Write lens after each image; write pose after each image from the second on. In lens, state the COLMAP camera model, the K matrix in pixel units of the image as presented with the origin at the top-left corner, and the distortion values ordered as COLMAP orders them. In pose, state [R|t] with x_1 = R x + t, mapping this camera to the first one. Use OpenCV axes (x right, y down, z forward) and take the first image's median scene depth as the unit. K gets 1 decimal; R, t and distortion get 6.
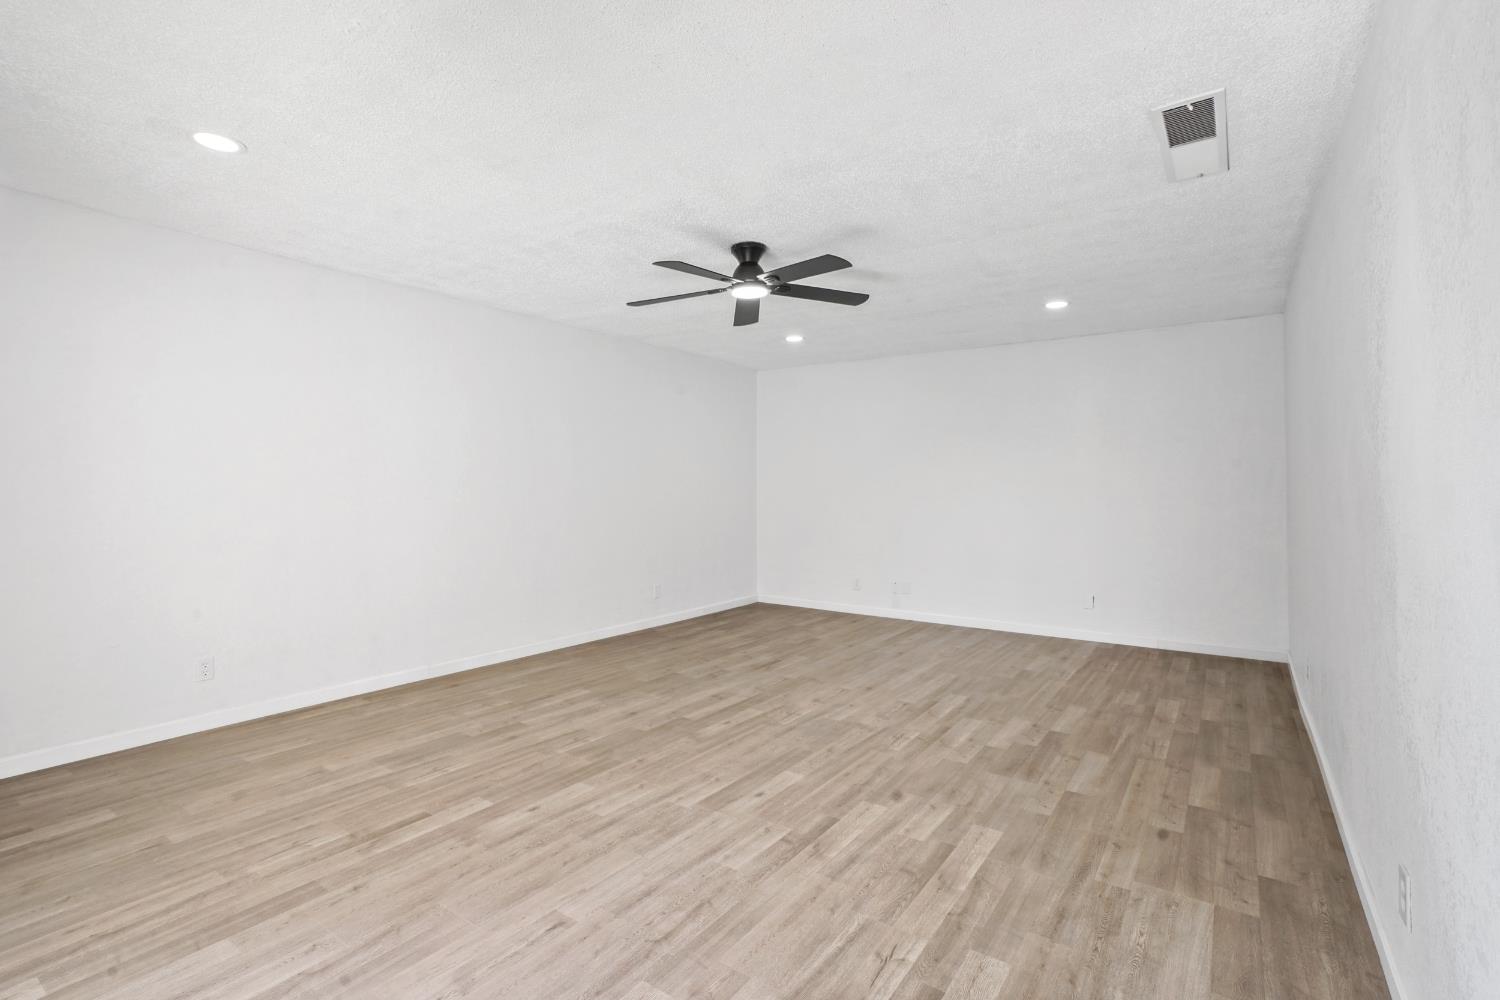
lens RADIAL K [[708.5, 0, 749.5], [0, 708.5, 515.7], [0, 0, 1]] dist [-0.057038, 0.022118]
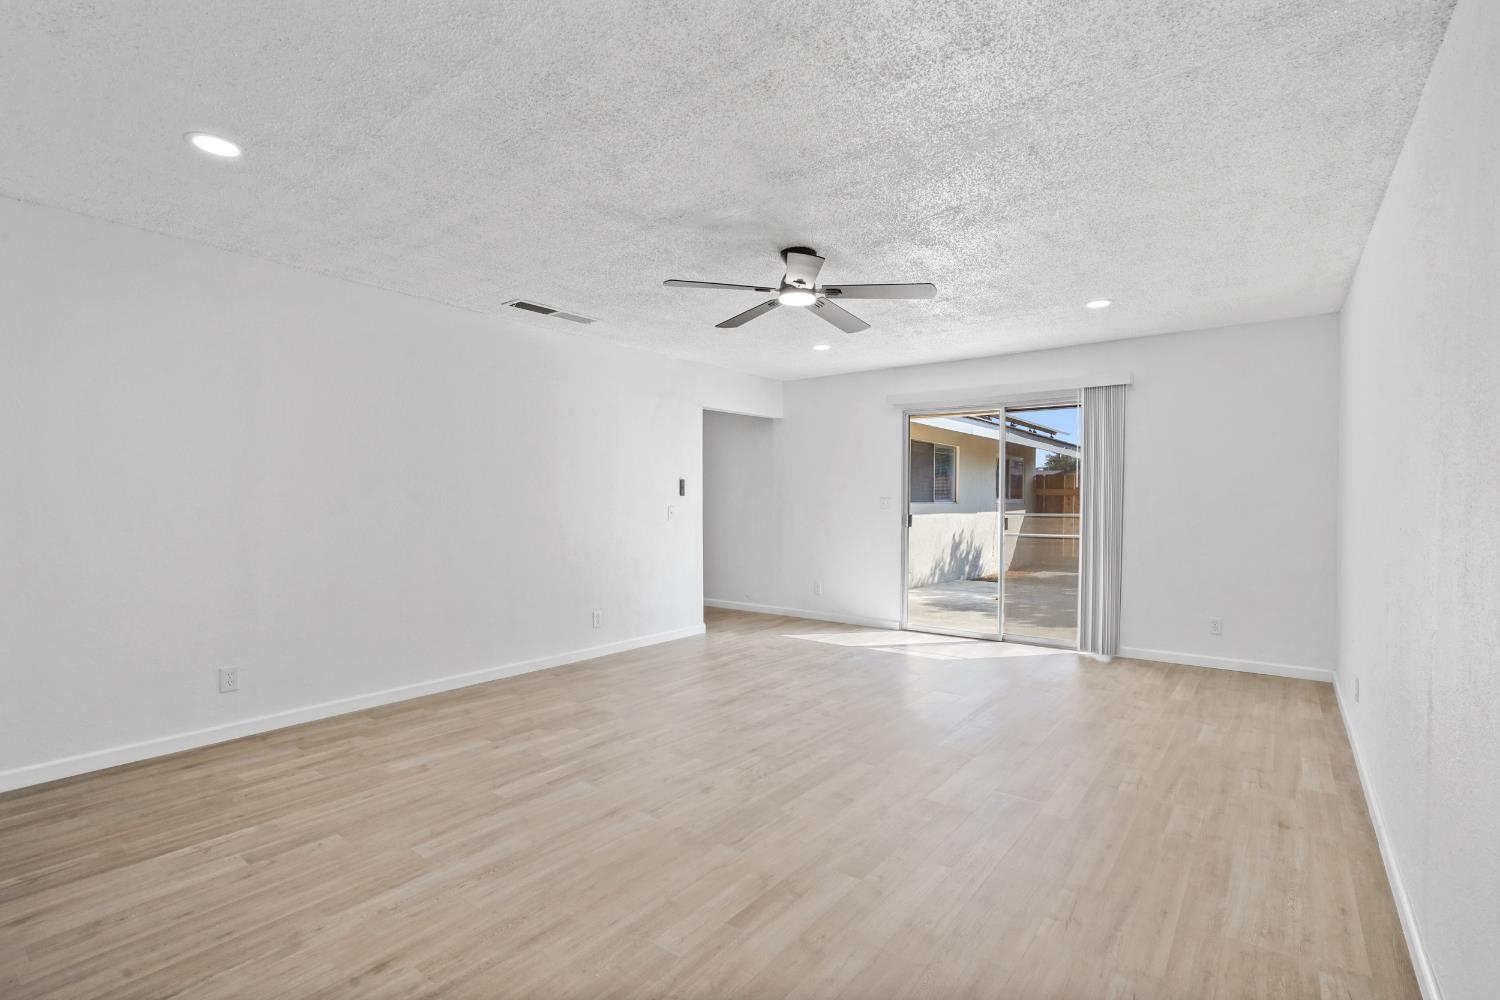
lens RADIAL K [[711.5, 0, 744.9], [0, 711.5, 498.8], [0, 0, 1]] dist [-0.059884, 0.021400]
pose [[-0.998706, -0.004353, 0.050669, 0.021188], [-0.002455, 0.999295, 0.037451, -0.075182], [-0.050796, 0.037279, -0.998013, 1.893521]]
